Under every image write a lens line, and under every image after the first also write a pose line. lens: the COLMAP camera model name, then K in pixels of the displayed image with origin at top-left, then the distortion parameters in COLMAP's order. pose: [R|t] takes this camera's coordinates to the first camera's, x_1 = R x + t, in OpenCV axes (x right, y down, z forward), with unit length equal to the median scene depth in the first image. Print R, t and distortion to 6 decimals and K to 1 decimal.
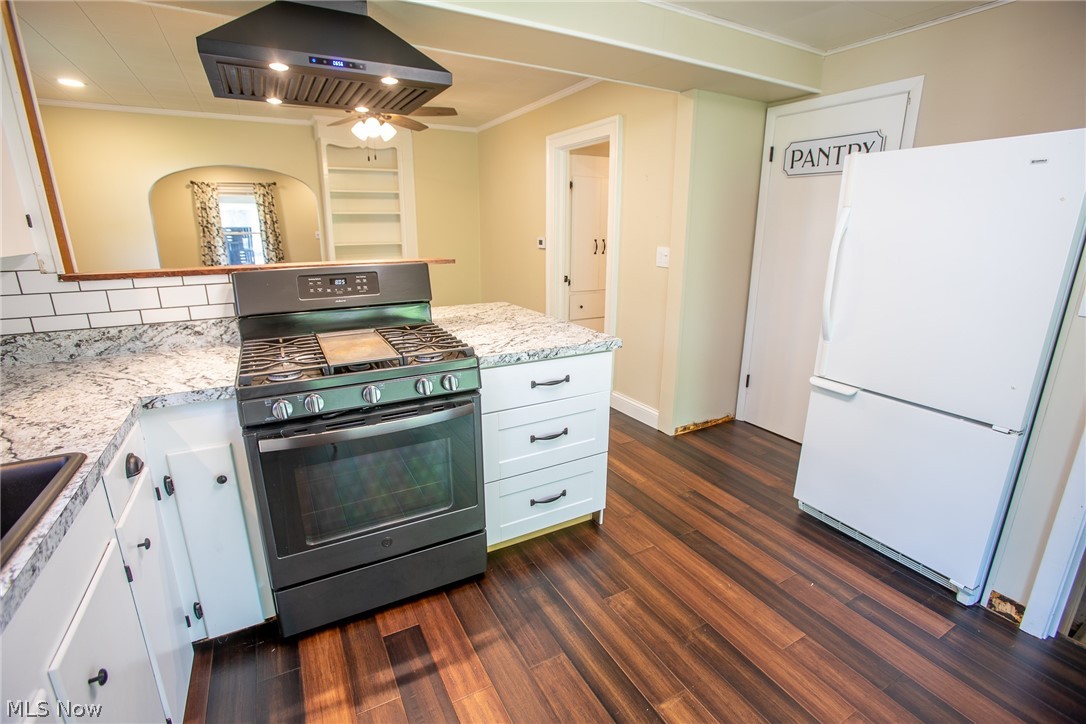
lens RADIAL K [[504.7, 0, 543.0], [0, 504.7, 362.0], [0, 0, 1]] dist [-0.030800, 0.000296]
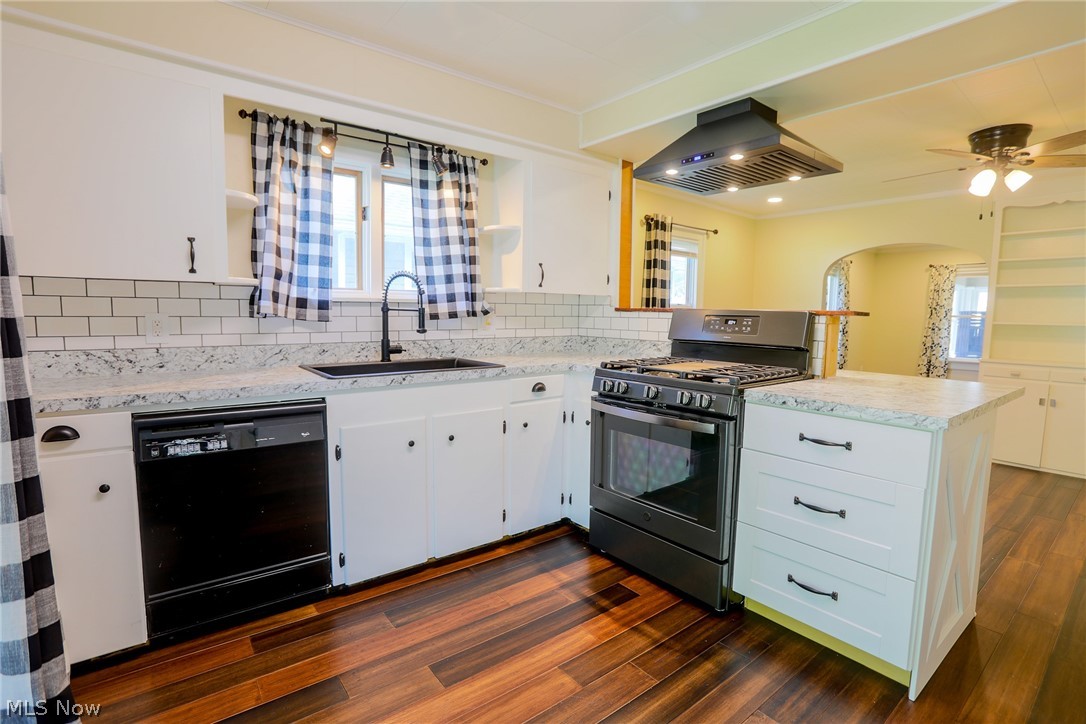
lens RADIAL K [[517.2, 0, 543.0], [0, 517.2, 362.0], [0, 0, 1]] dist [-0.001106, -0.000033]
pose [[0.173689, 0.099219, -0.979790, 0.789872], [-0.282579, 0.958095, 0.046928, 0.003205], [0.943388, 0.268717, 0.194448, 0.365239]]
